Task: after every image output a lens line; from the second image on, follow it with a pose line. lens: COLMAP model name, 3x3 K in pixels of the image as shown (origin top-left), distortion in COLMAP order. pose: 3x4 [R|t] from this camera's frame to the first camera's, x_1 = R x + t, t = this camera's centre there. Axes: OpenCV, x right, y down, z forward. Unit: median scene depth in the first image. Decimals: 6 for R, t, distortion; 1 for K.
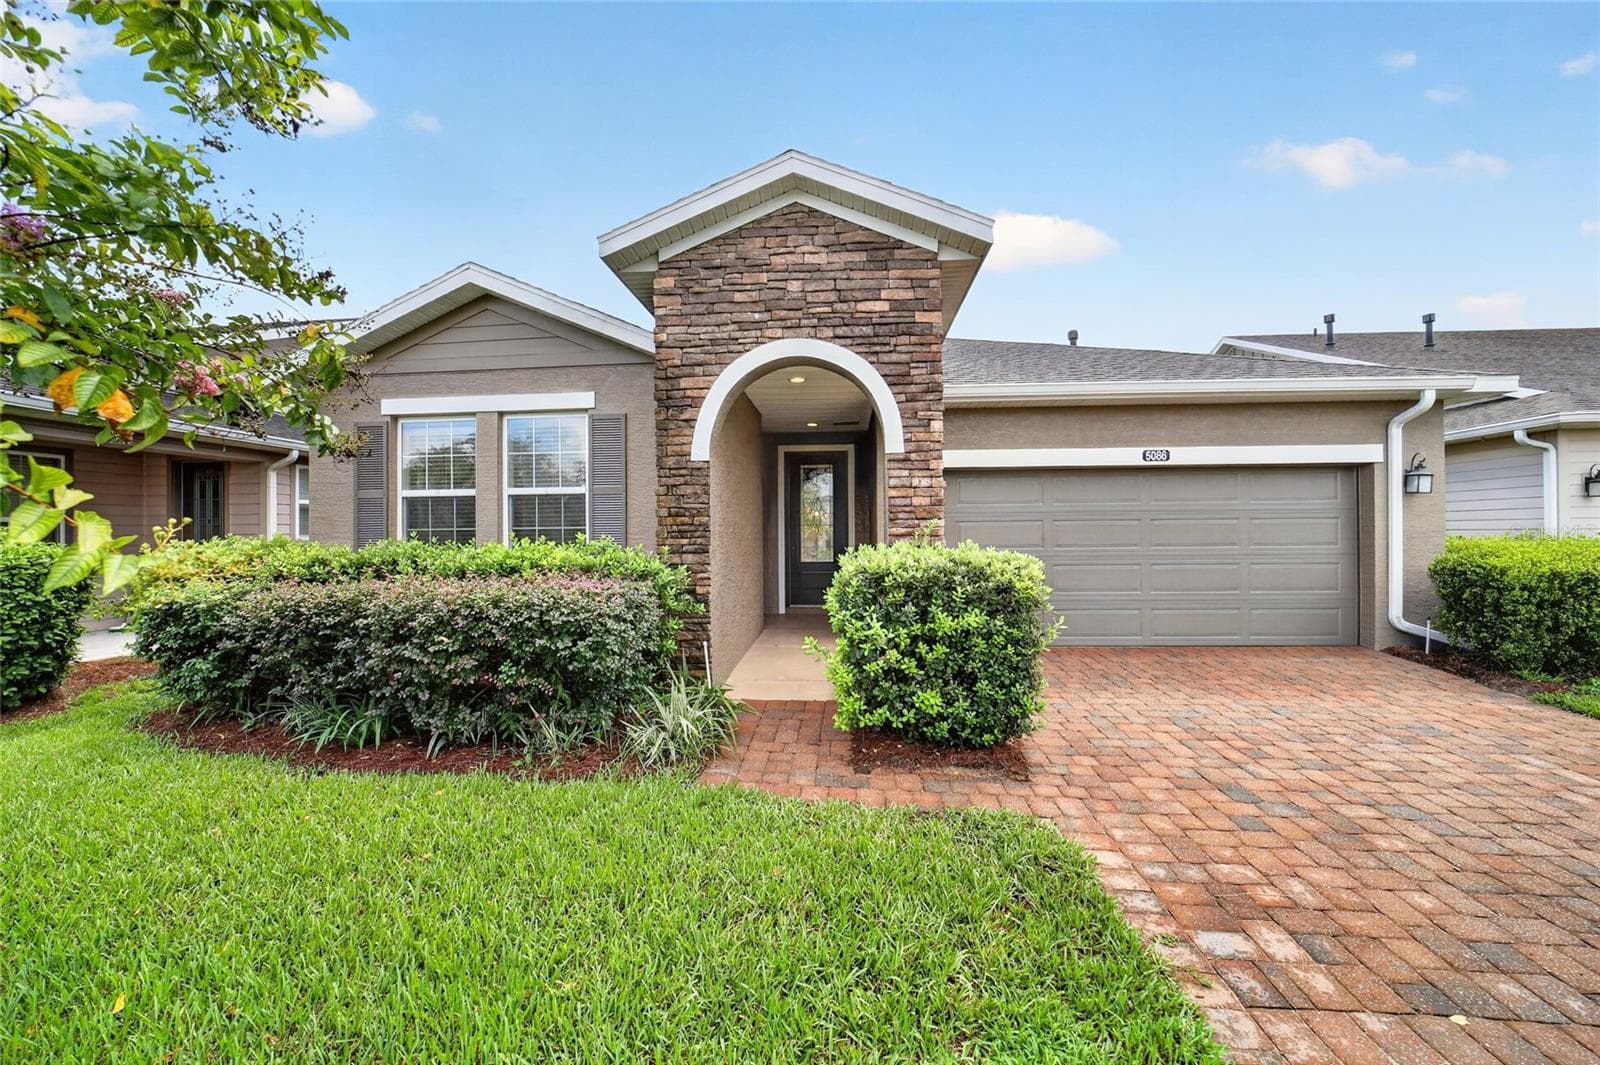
lens RADIAL K [[624.1, 0, 801.6], [0, 624.1, 530.3], [0, 0, 1]] dist [-0.036970, 0.008930]
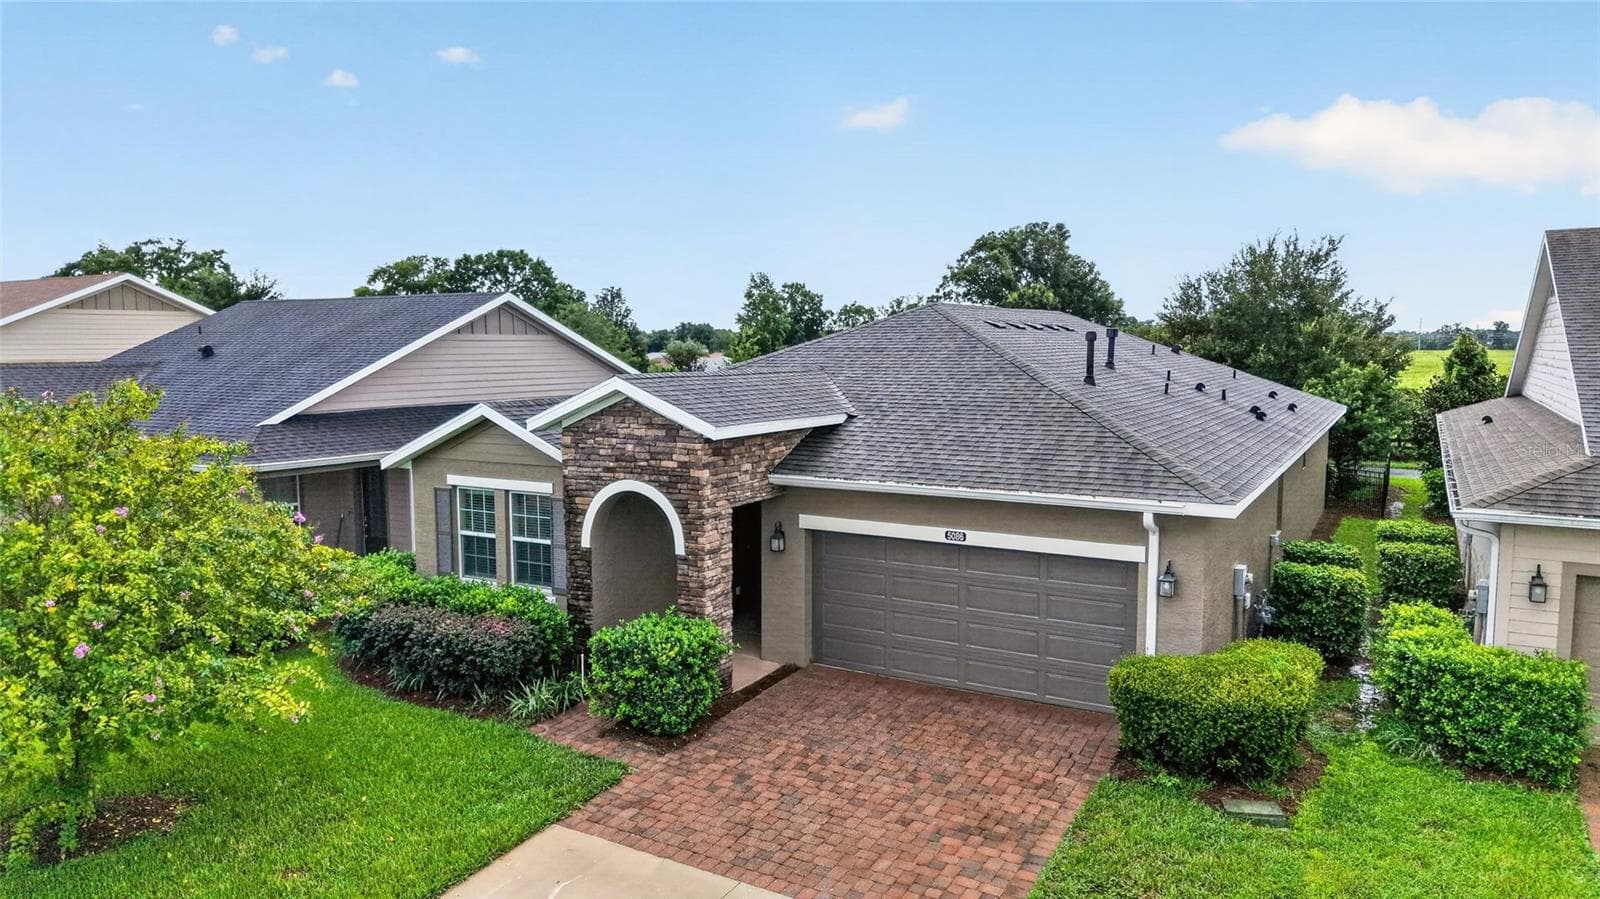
lens RADIAL K [[1070.2, 0, 800.5], [0, 1070.2, 442.6], [0, 0, 1]] dist [0.059935, -0.087071]
pose [[0.904759, 0.045576, -0.423478, 1.609026], [-0.003731, 0.995068, 0.099122, -0.695640], [0.425908, -0.088102, 0.900467, -1.366389]]
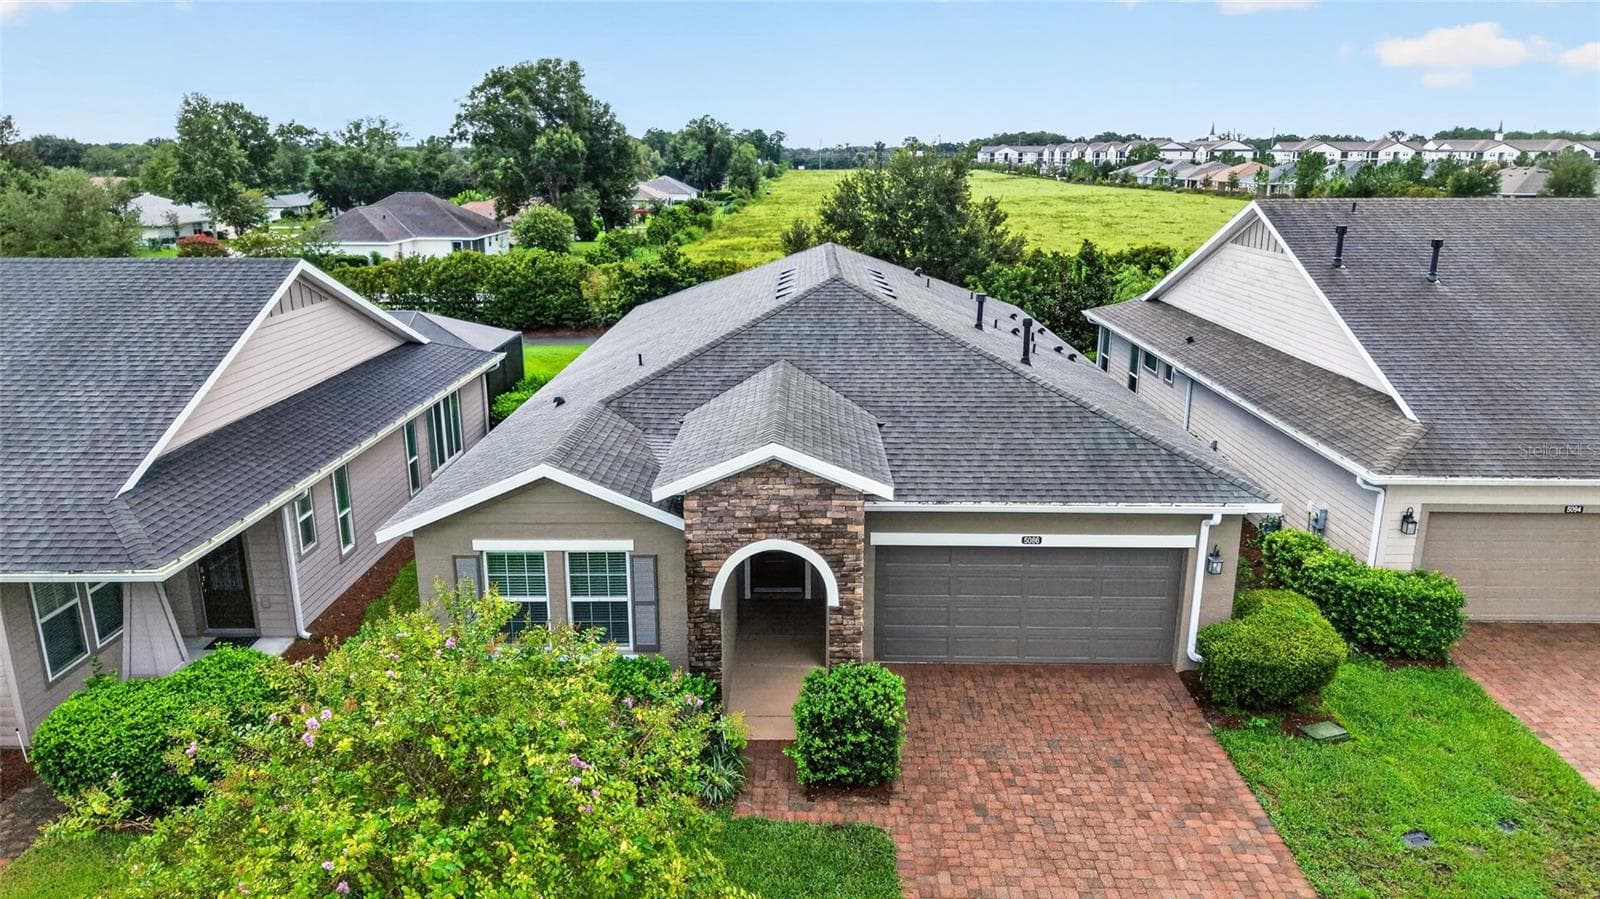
lens RADIAL K [[1086.8, 0, 804.2], [0, 1086.8, 418.5], [0, 0, 1]] dist [0.031552, -0.044323]
pose [[0.997431, -0.008773, 0.071088, -0.130540], [-0.008462, 0.971087, 0.238574, -1.300336], [-0.071126, -0.238563, 0.968519, -1.683464]]
